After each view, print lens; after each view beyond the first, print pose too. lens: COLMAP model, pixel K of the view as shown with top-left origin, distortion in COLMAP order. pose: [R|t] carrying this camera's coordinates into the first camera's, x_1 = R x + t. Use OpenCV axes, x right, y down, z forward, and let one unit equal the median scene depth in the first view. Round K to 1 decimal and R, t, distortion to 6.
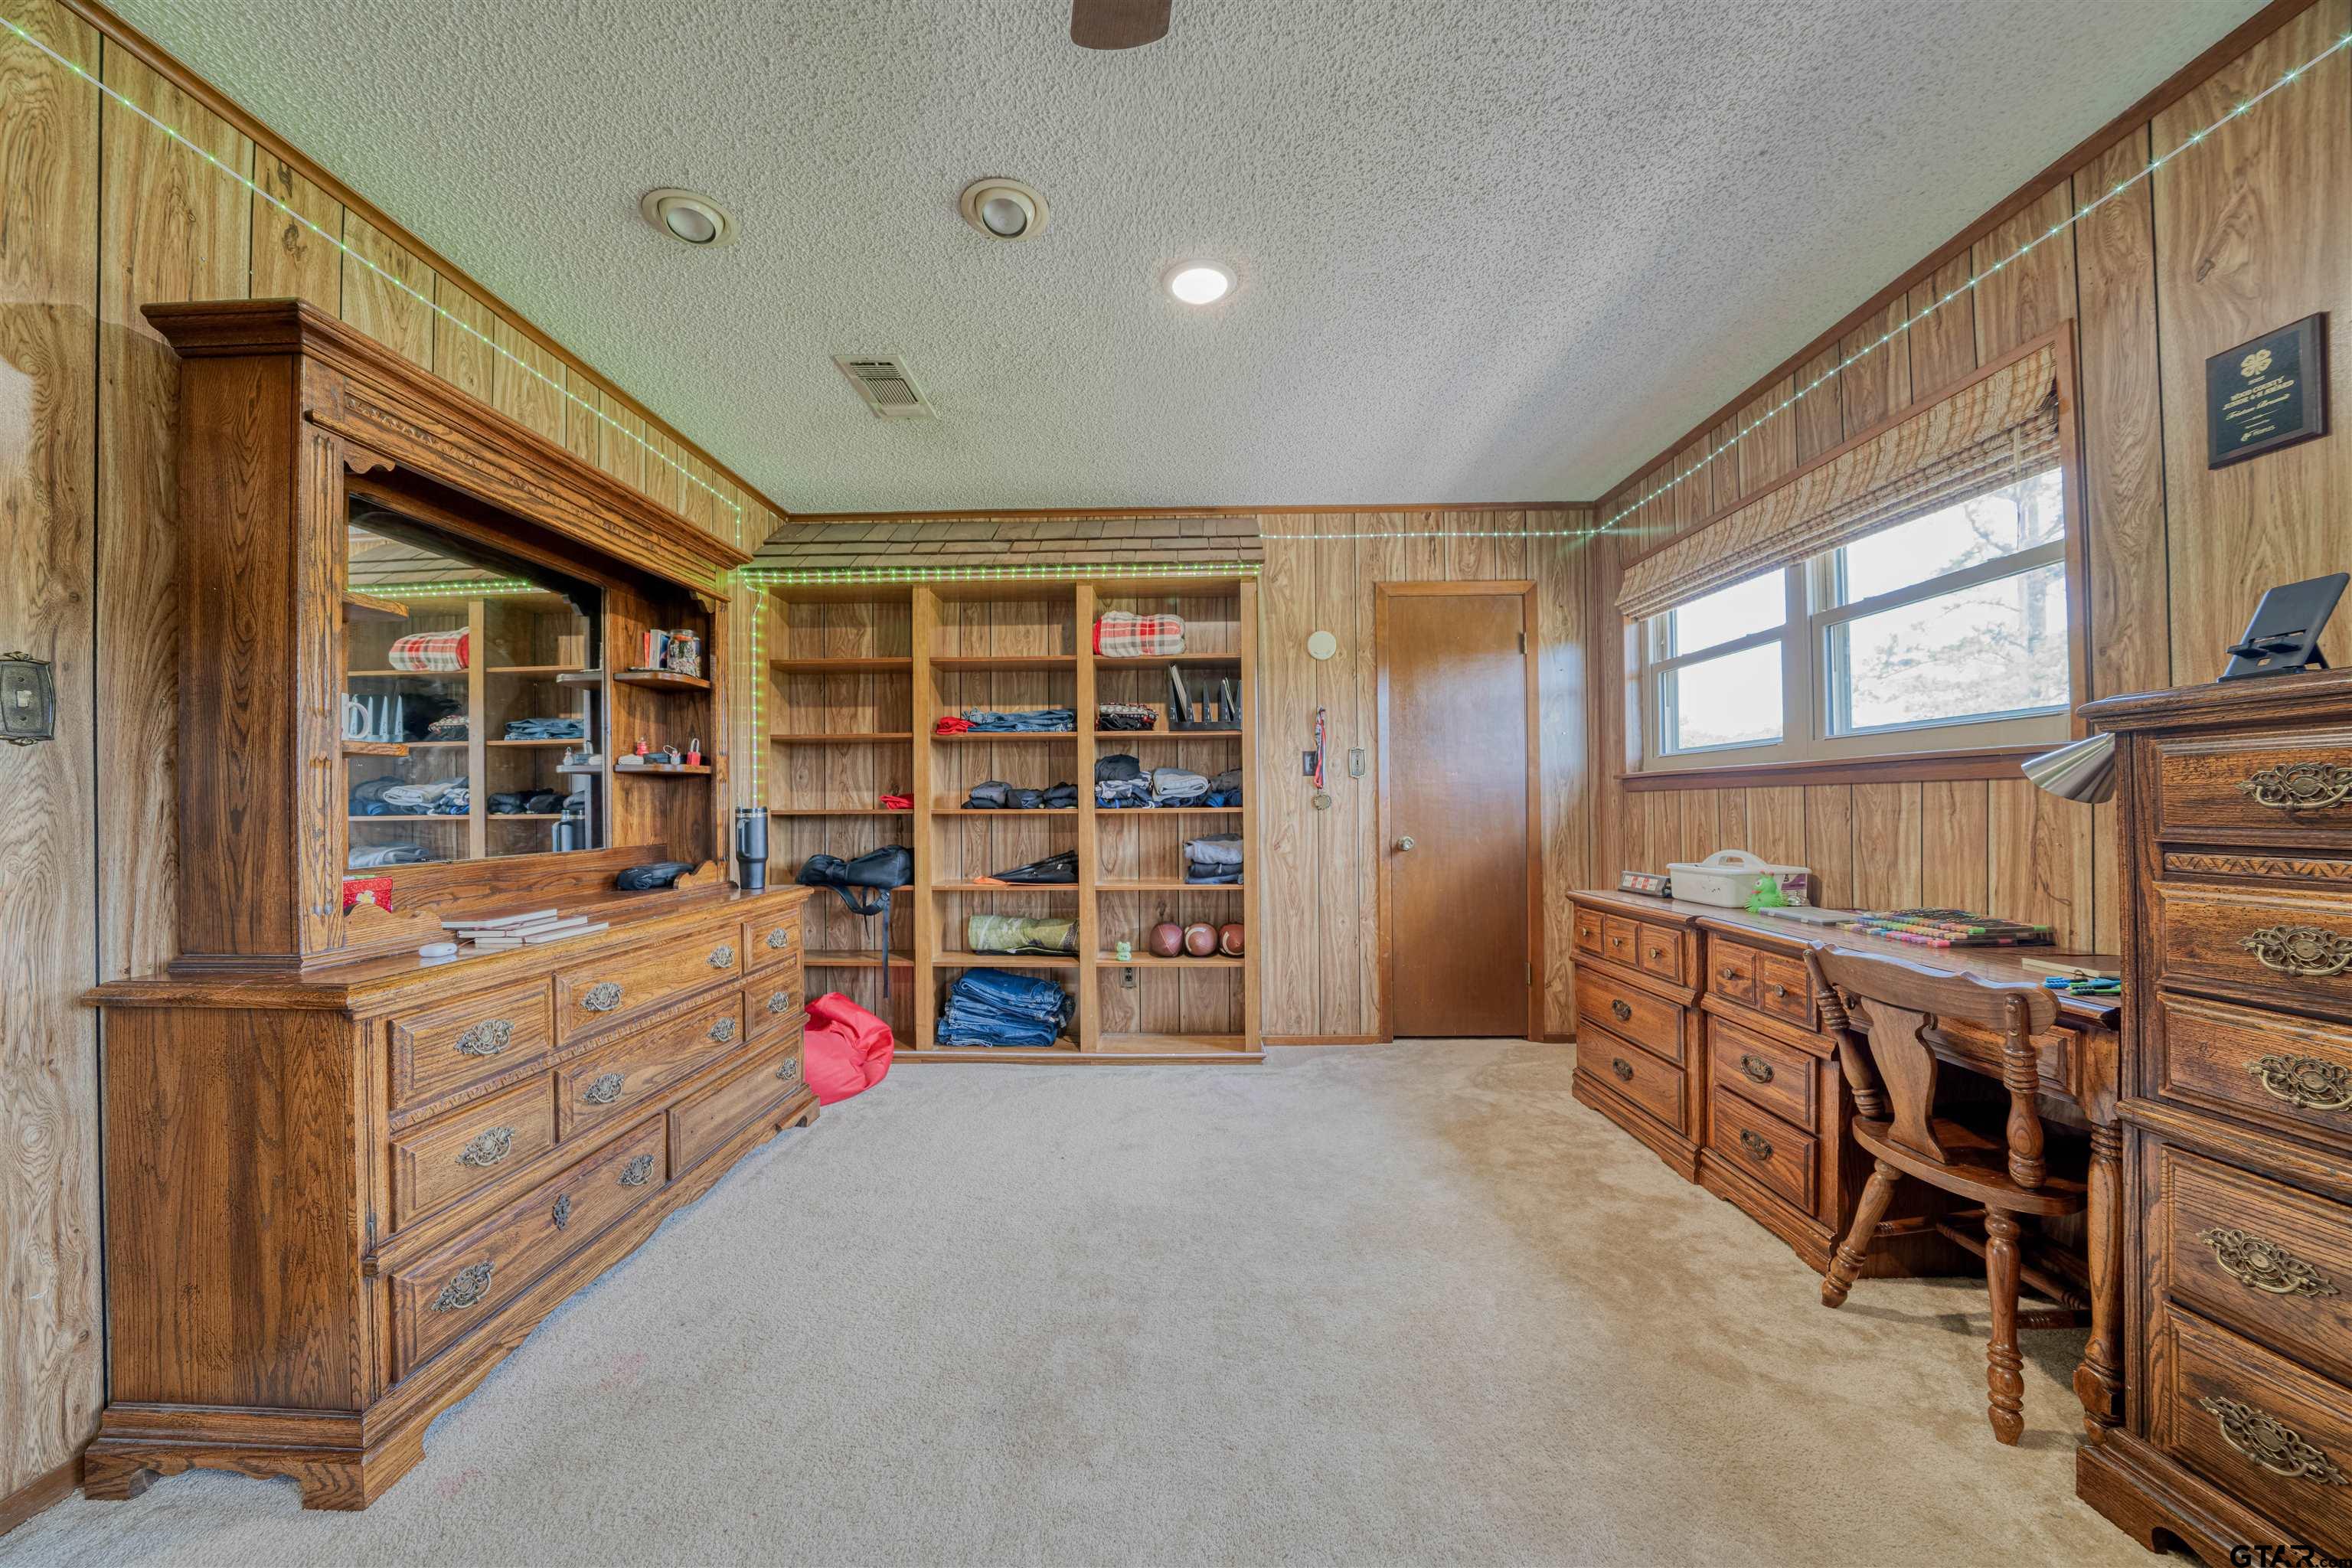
lens RADIAL K [[827.9, 0, 1172.0], [0, 827.9, 797.7], [0, 0, 1]] dist [-0.021339, 0.001574]
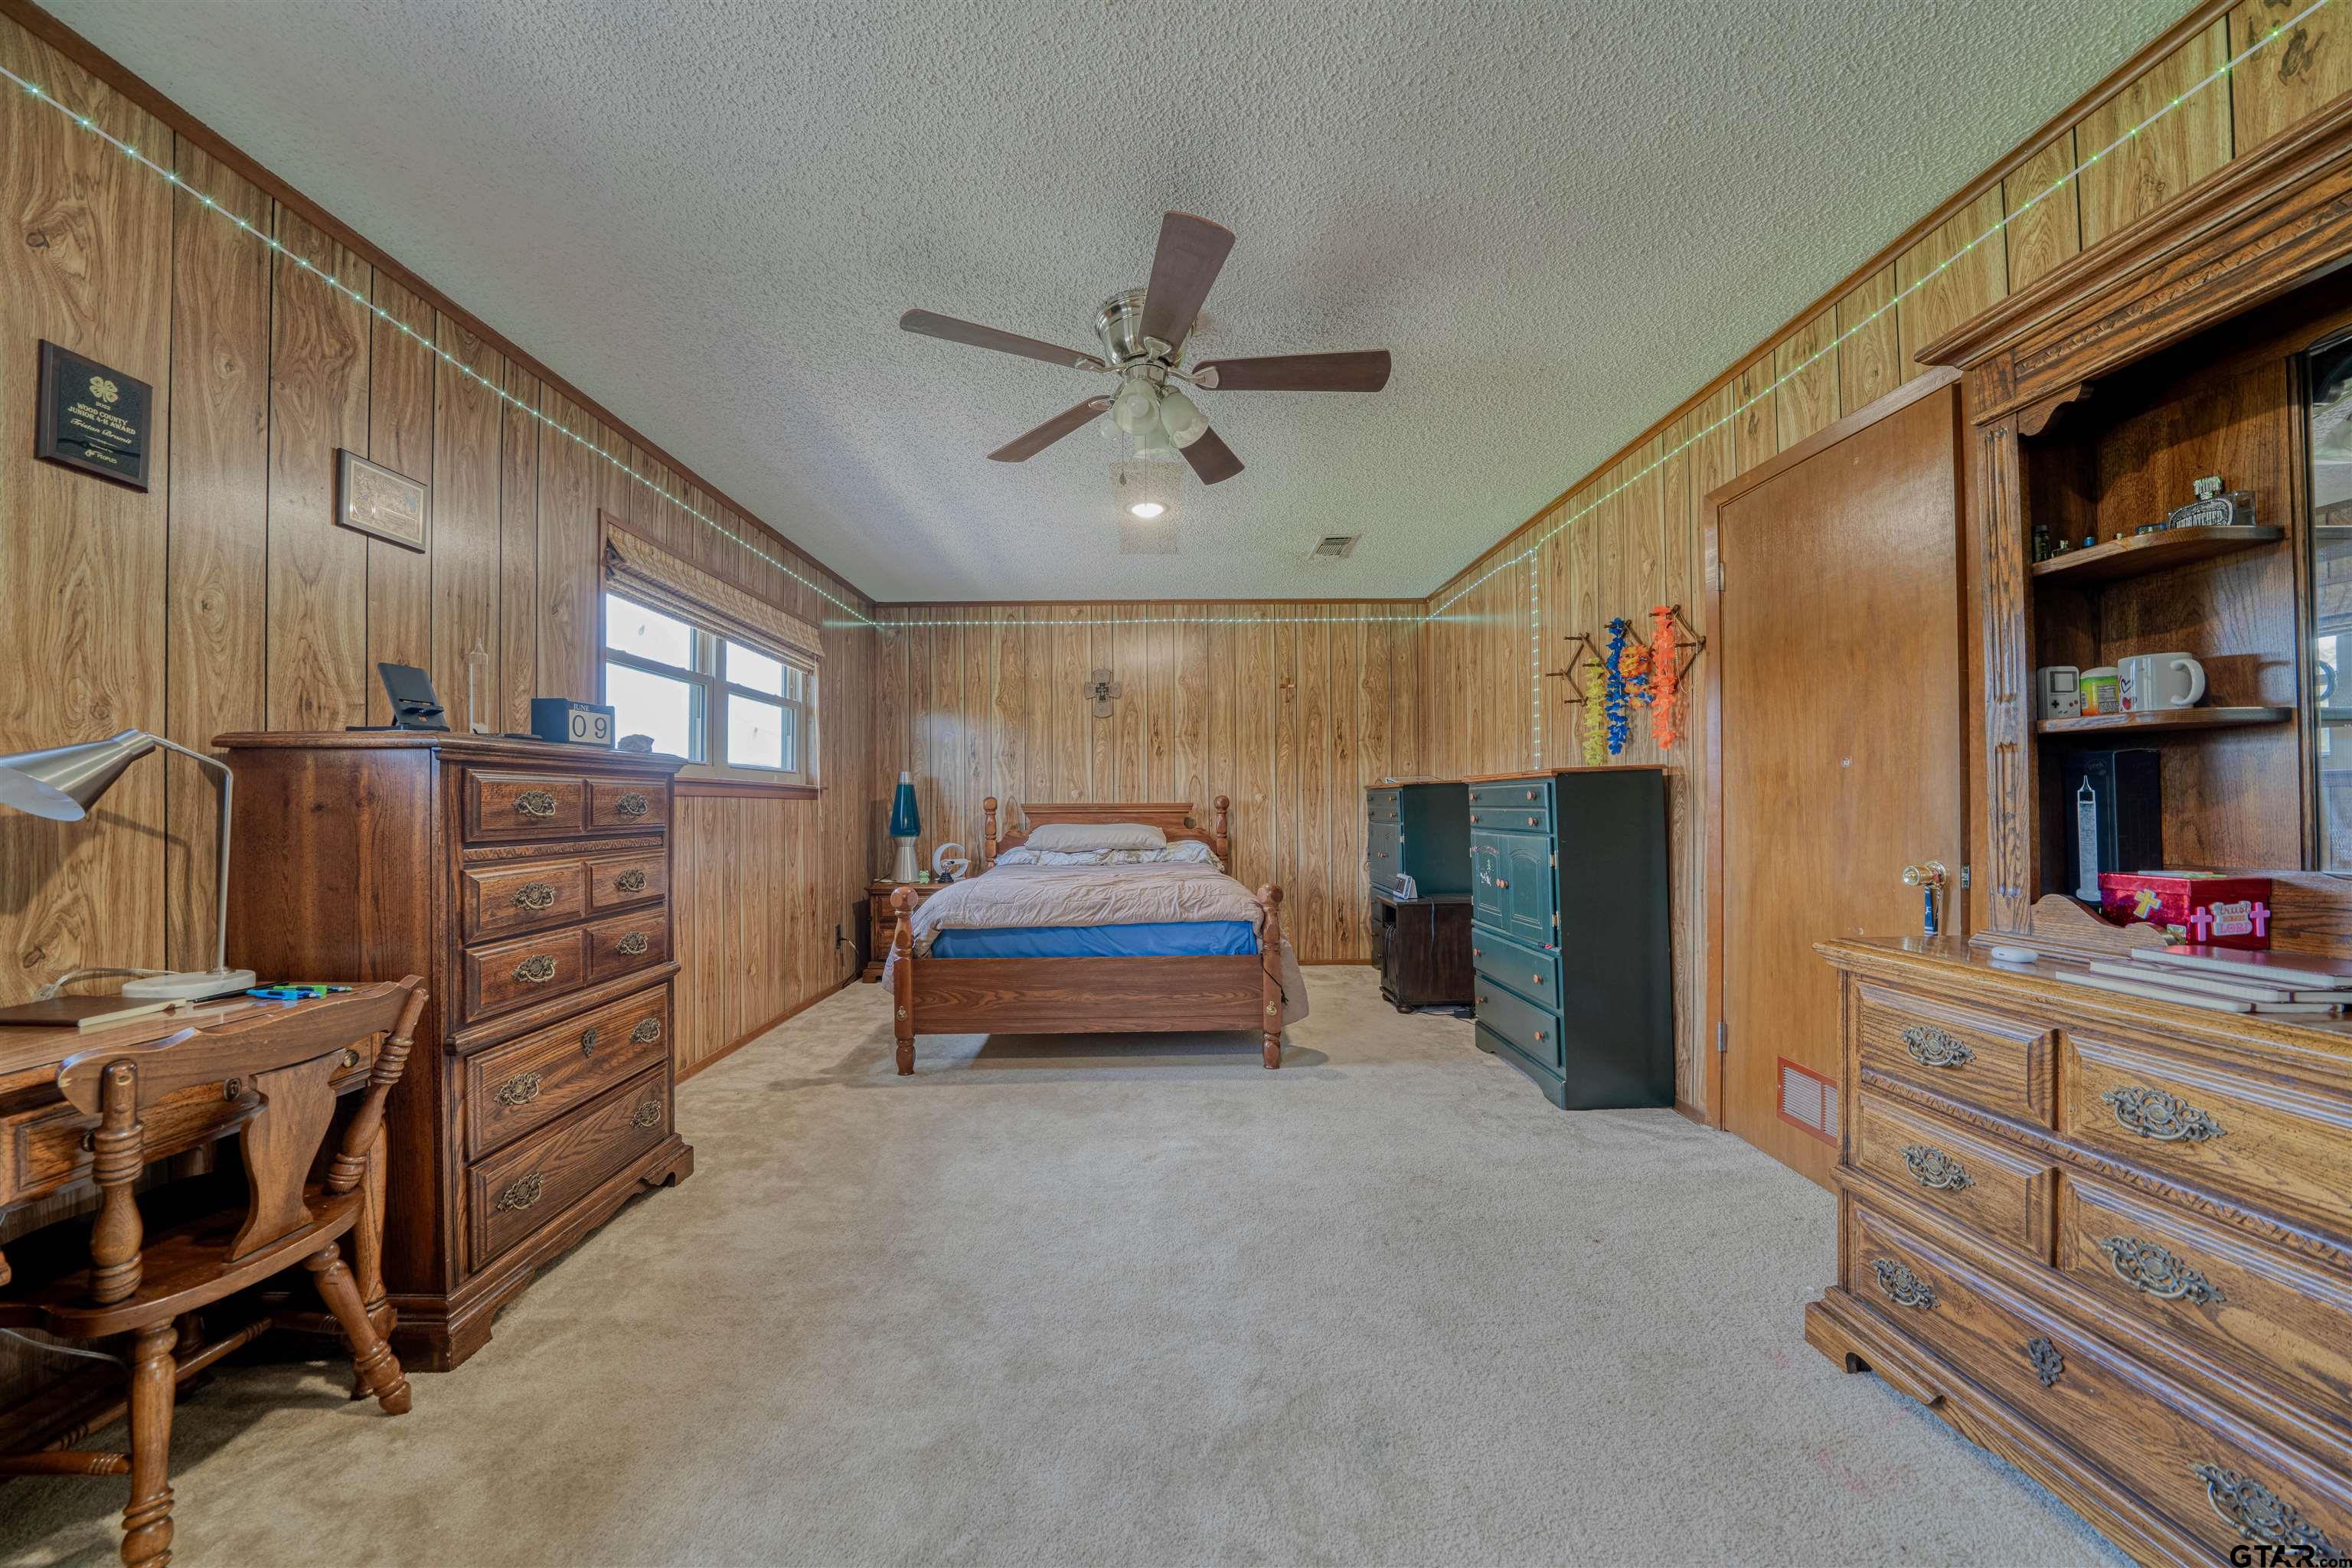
lens RADIAL K [[827.9, 0, 1175.1], [0, 827.9, 792.5], [0, 0, 1]] dist [-0.021339, 0.001574]
pose [[-0.999100, 0.016800, -0.038939, 0.035110], [0.017563, 0.999659, -0.019328, 0.015038], [0.038601, -0.019995, -0.999055, 2.026237]]
